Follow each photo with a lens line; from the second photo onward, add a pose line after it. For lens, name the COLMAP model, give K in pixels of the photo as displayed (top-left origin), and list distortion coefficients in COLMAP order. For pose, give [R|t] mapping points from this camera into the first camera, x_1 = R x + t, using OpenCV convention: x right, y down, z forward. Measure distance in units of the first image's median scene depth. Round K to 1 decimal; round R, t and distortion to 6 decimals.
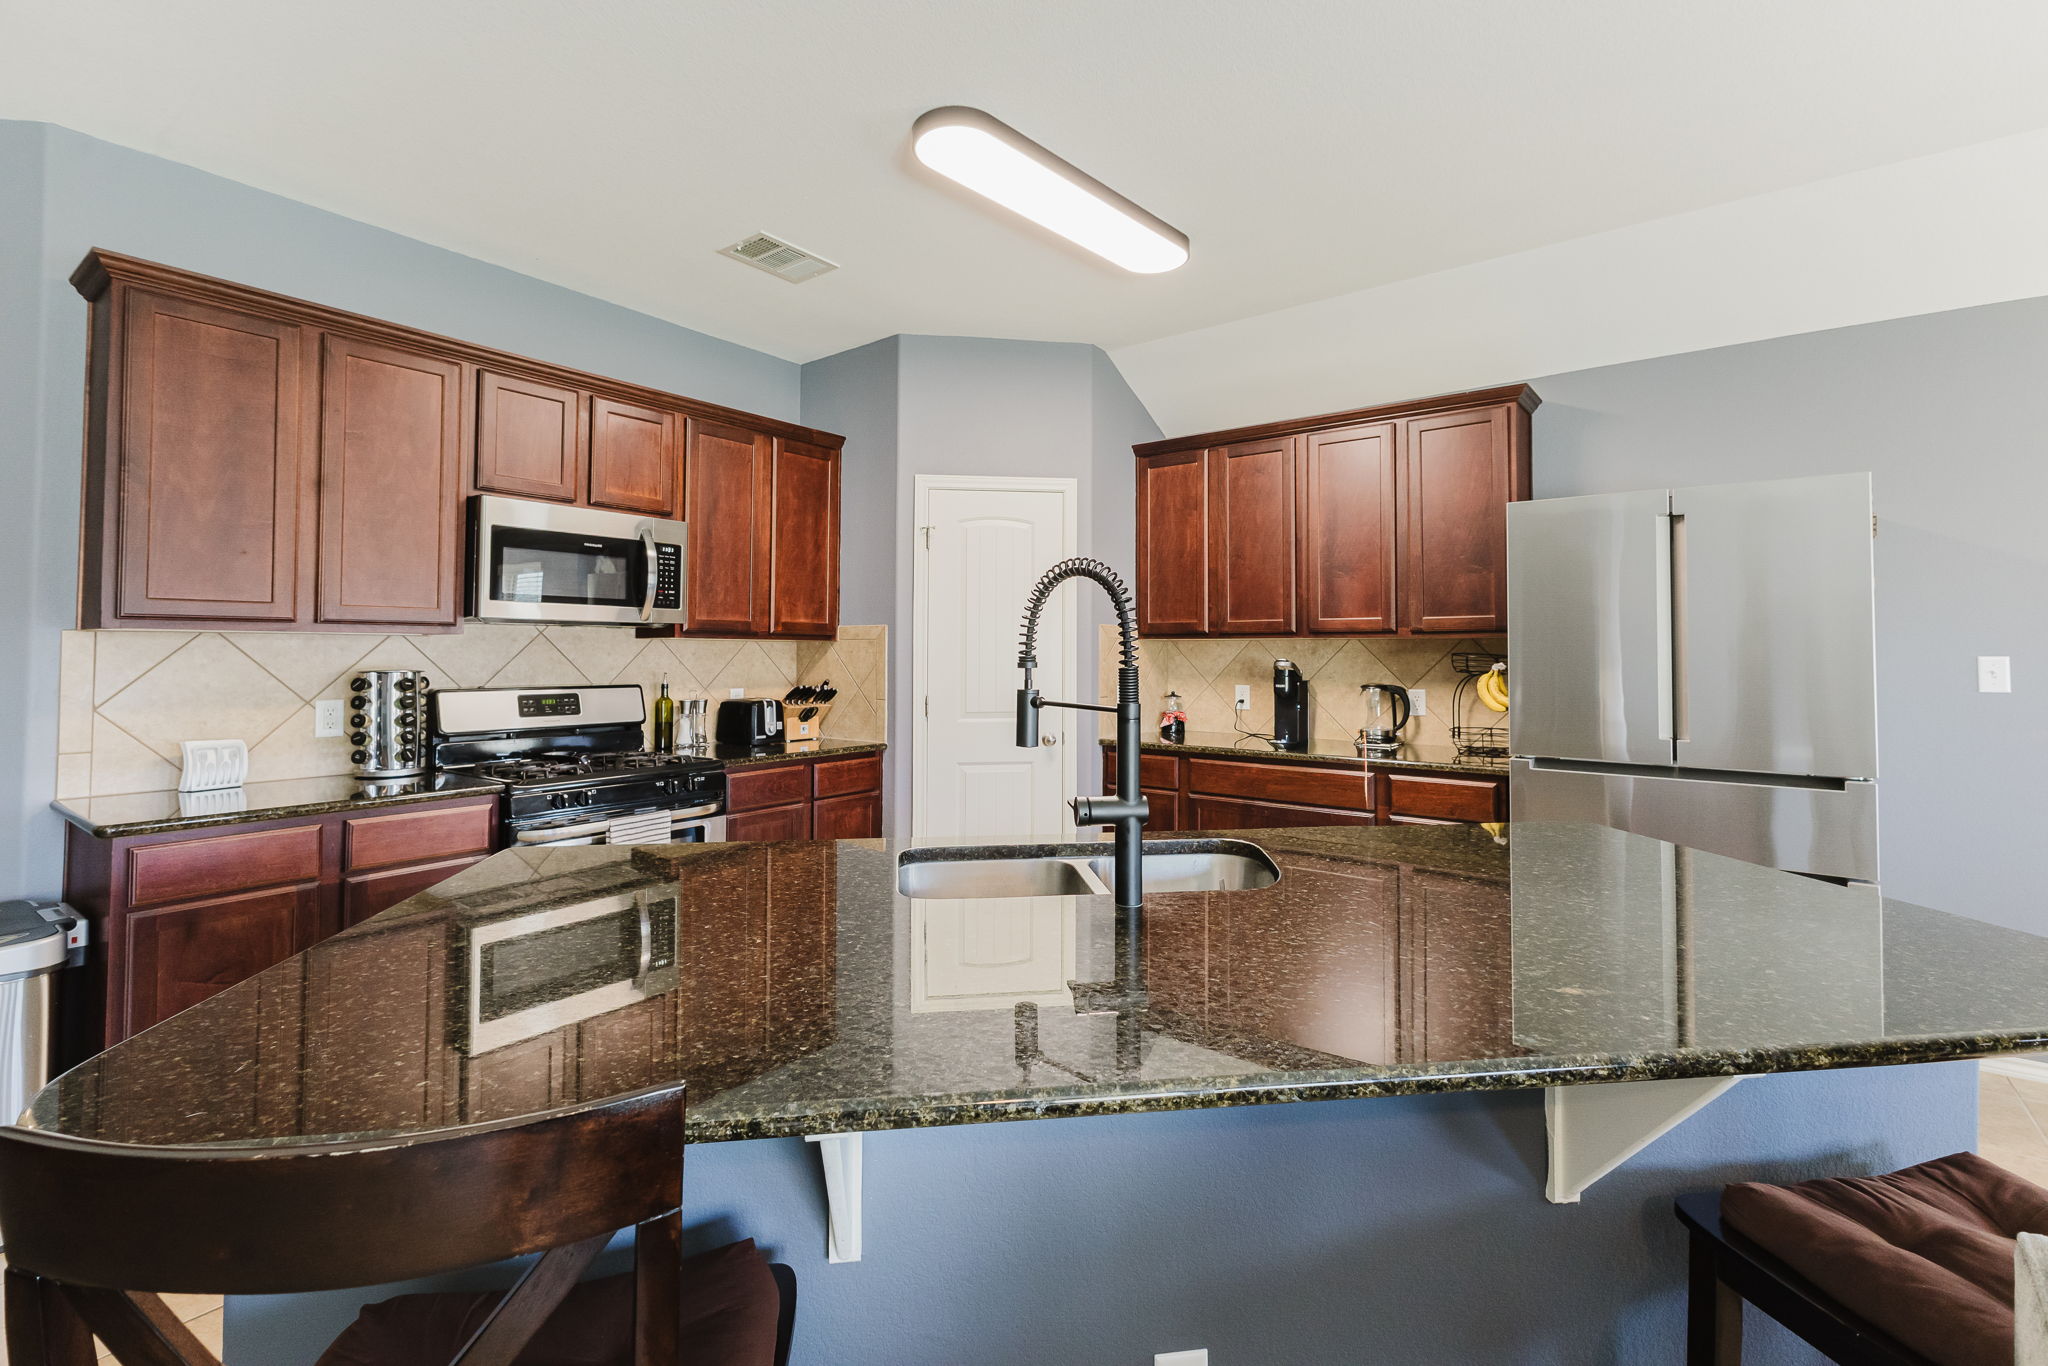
lens RADIAL K [[896.0, 0, 1023.0], [0, 896.0, 646.0], [0, 0, 1]] dist [0.000440, -0.000093]
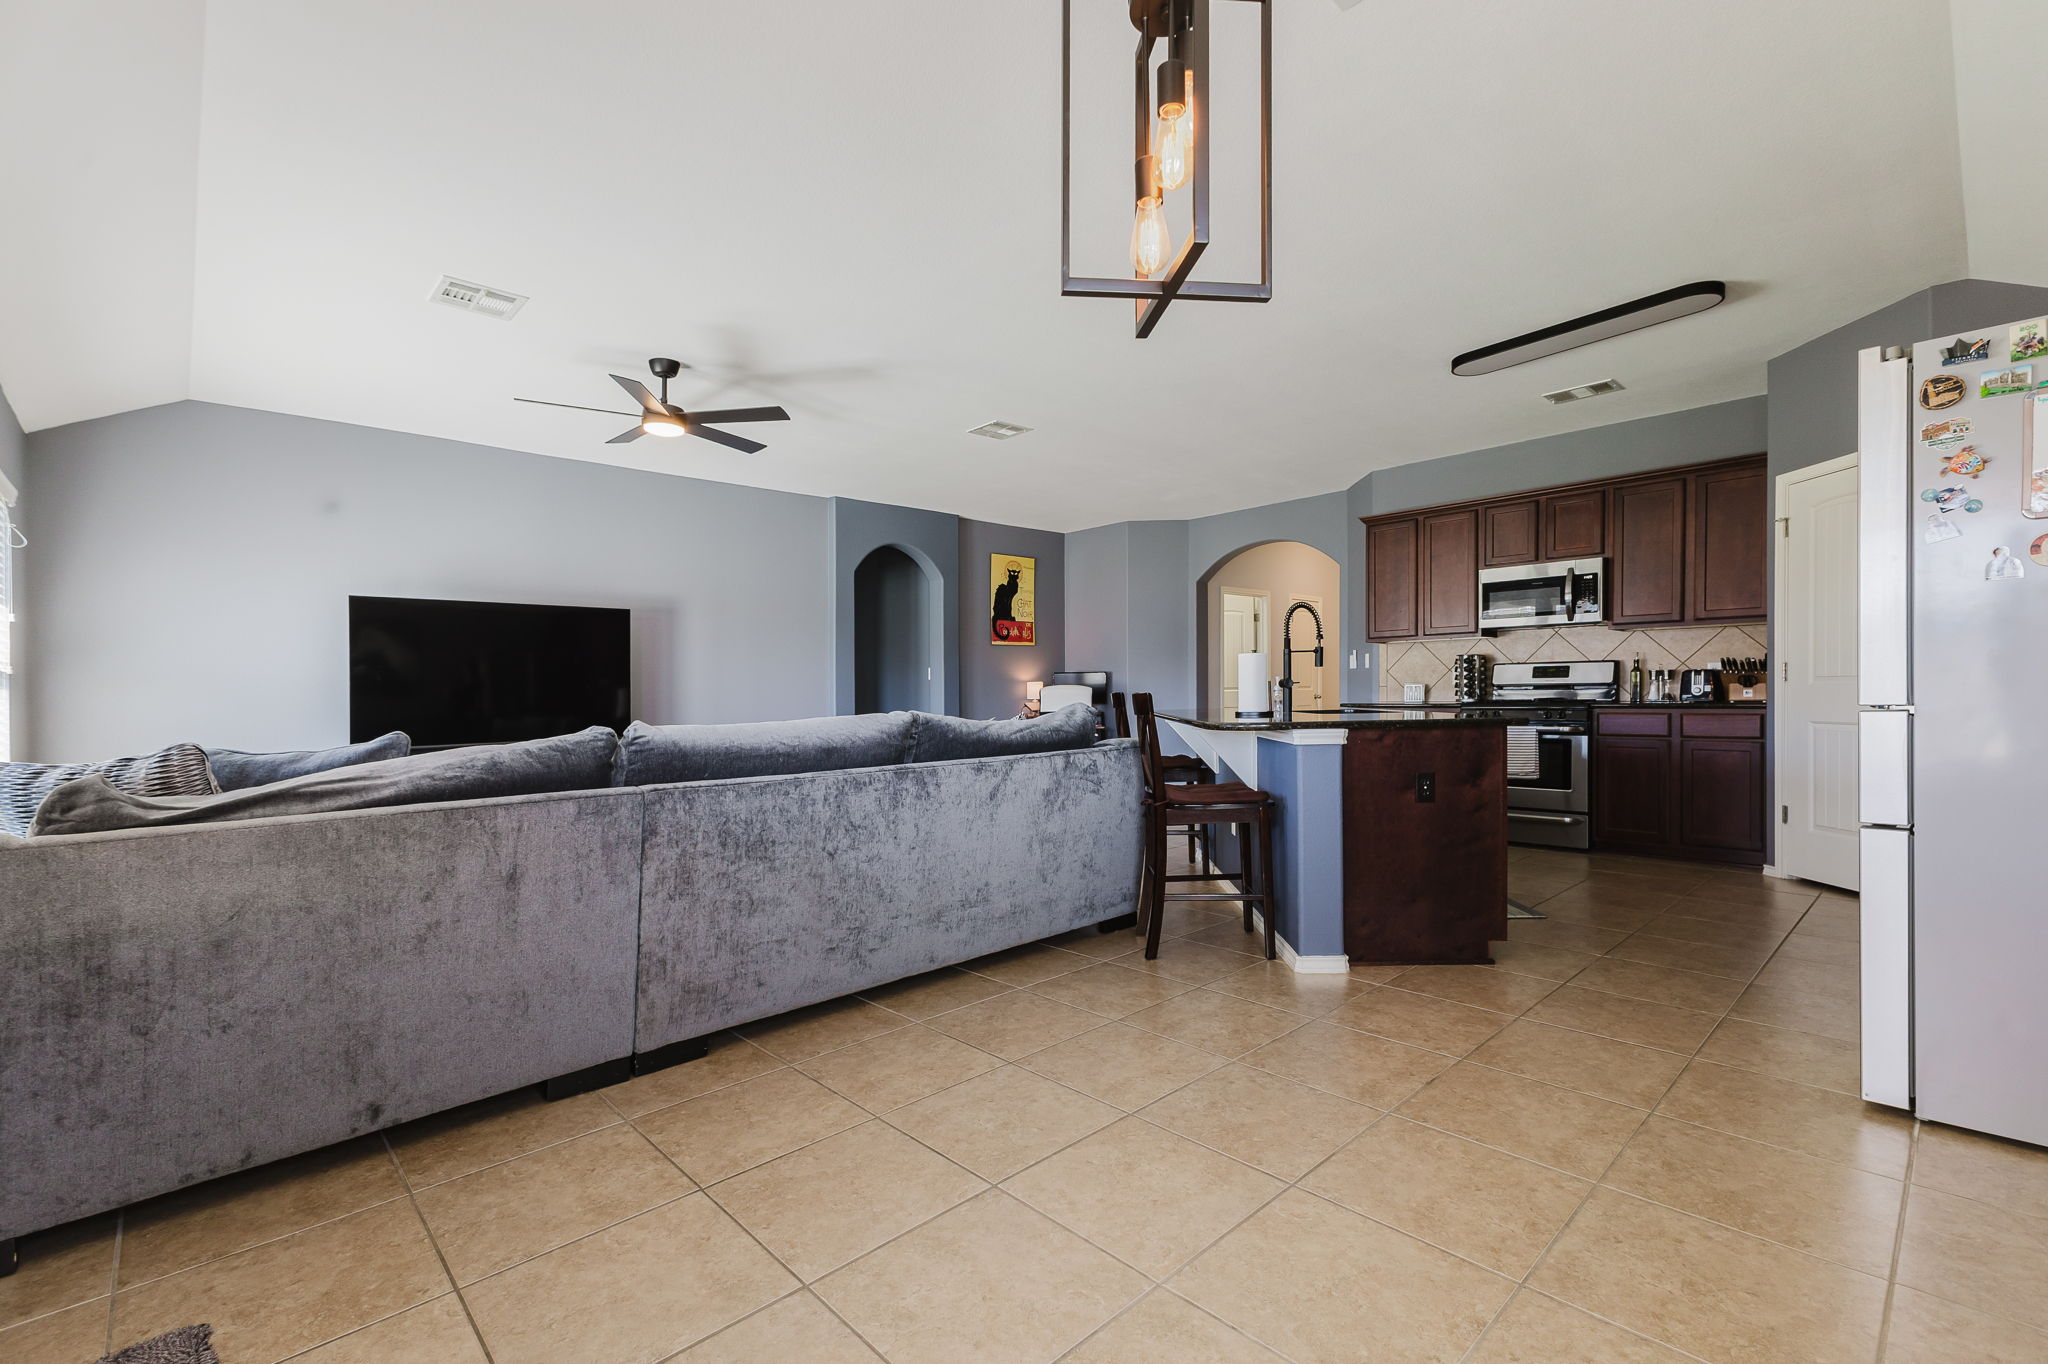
lens RADIAL K [[900.8, 0, 1025.6], [0, 900.8, 706.0], [0, 0, 1]] dist [0.010669, -0.000066]
pose [[-0.163623, 0.017261, -0.986372, 1.372710], [0.026248, 0.999569, 0.013138, 0.078261], [0.986174, -0.023740, -0.164005, 0.234547]]
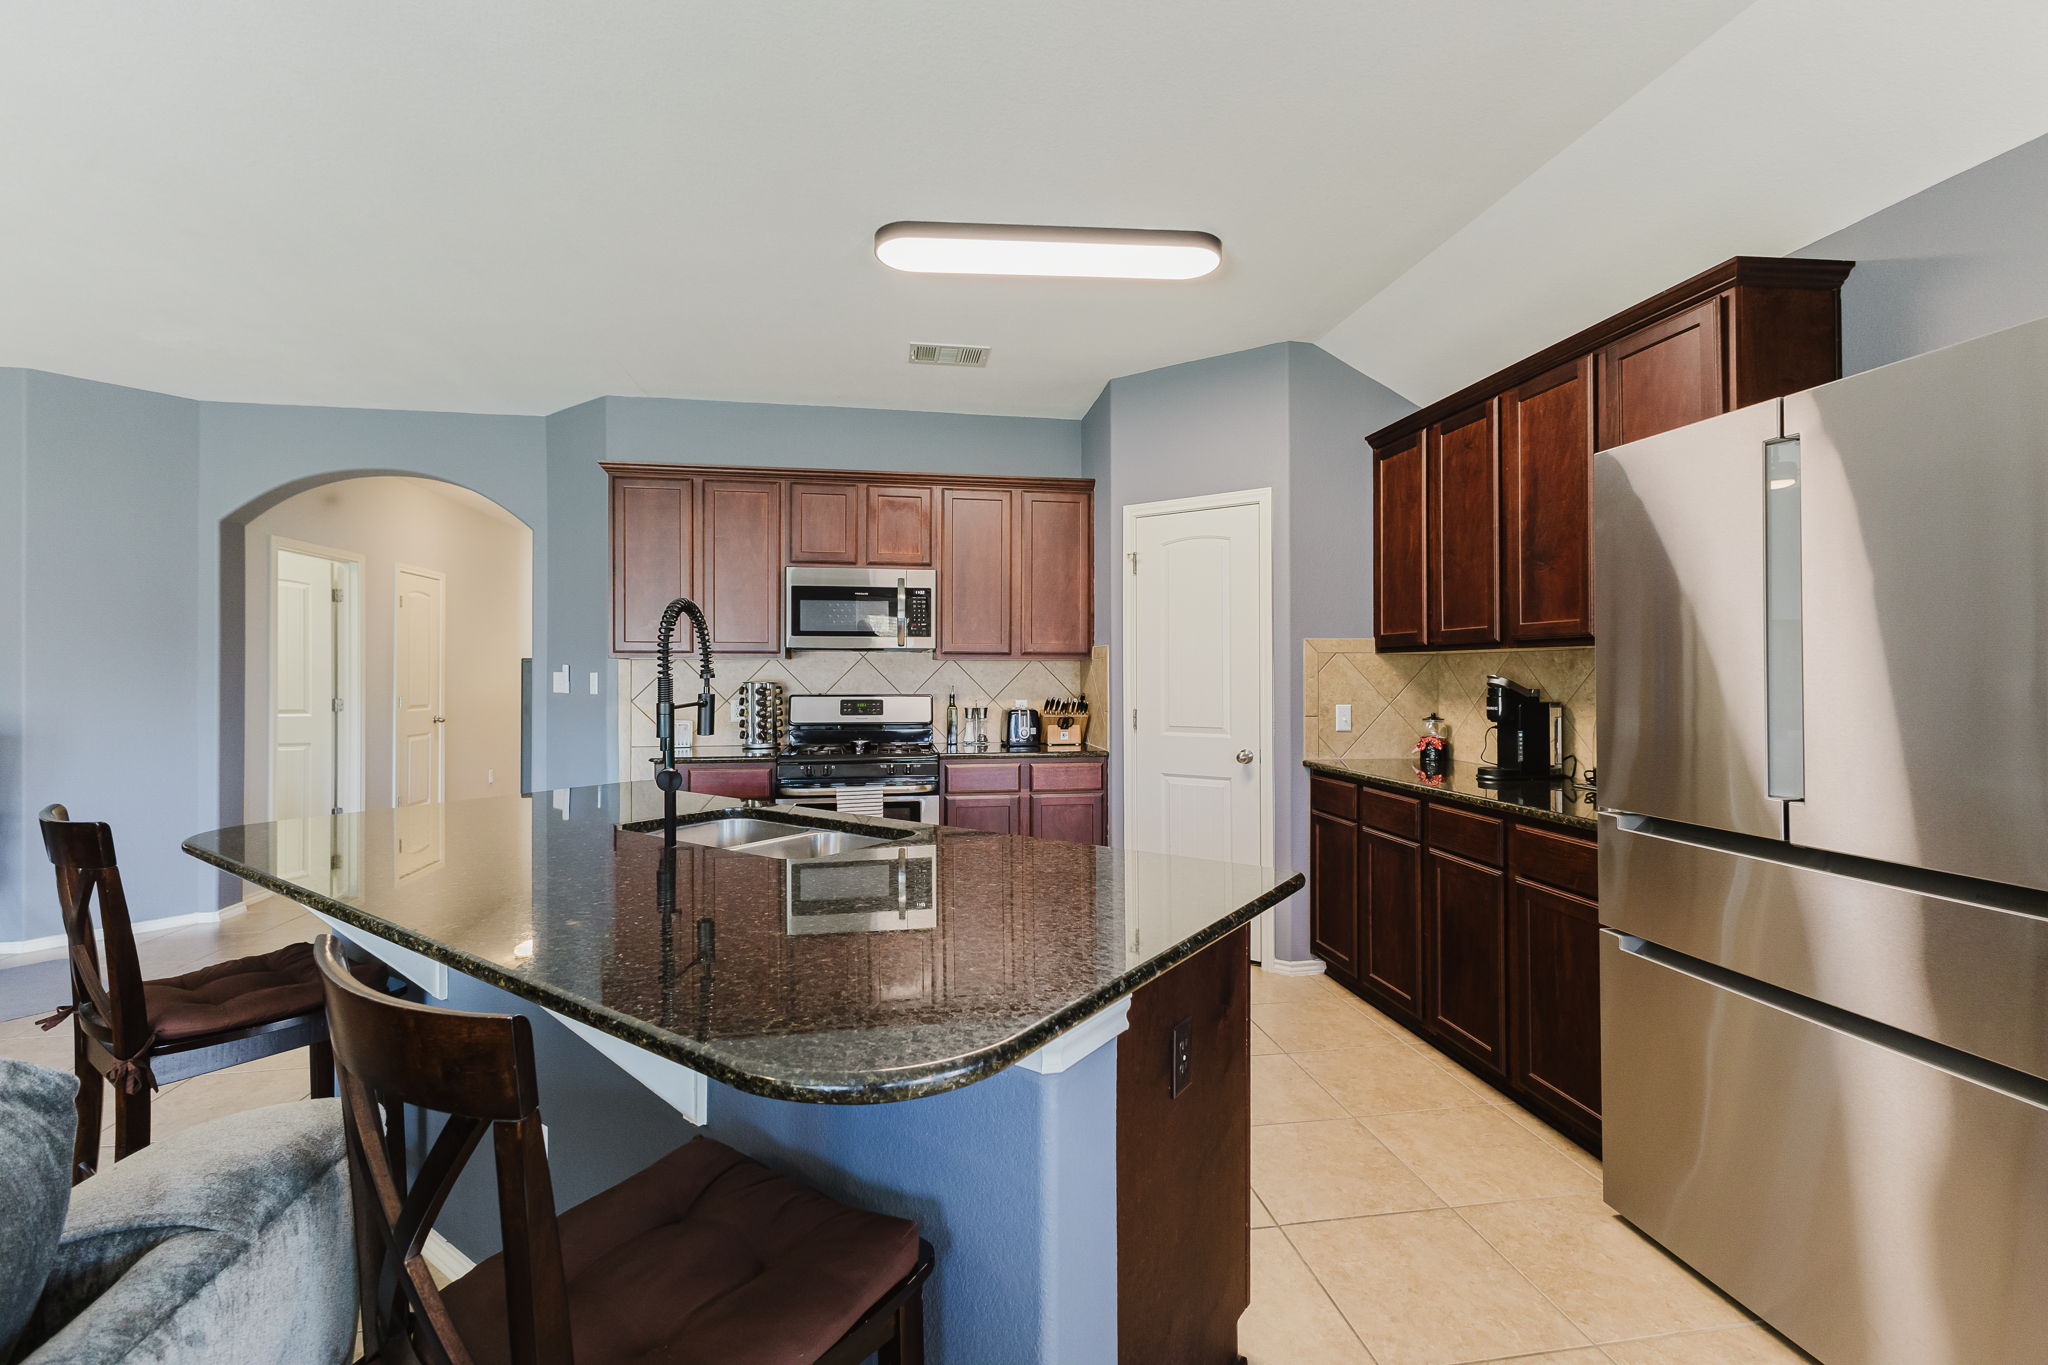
lens RADIAL K [[895.2, 0, 1037.3], [0, 895.2, 681.0], [0, 0, 1]] dist [0.011753, -0.000204]
pose [[0.728588, 0.003497, -0.684943, 0.612441], [0.007889, 0.999878, 0.013497, 0.006629], [0.684907, -0.015238, 0.728471, 0.146509]]
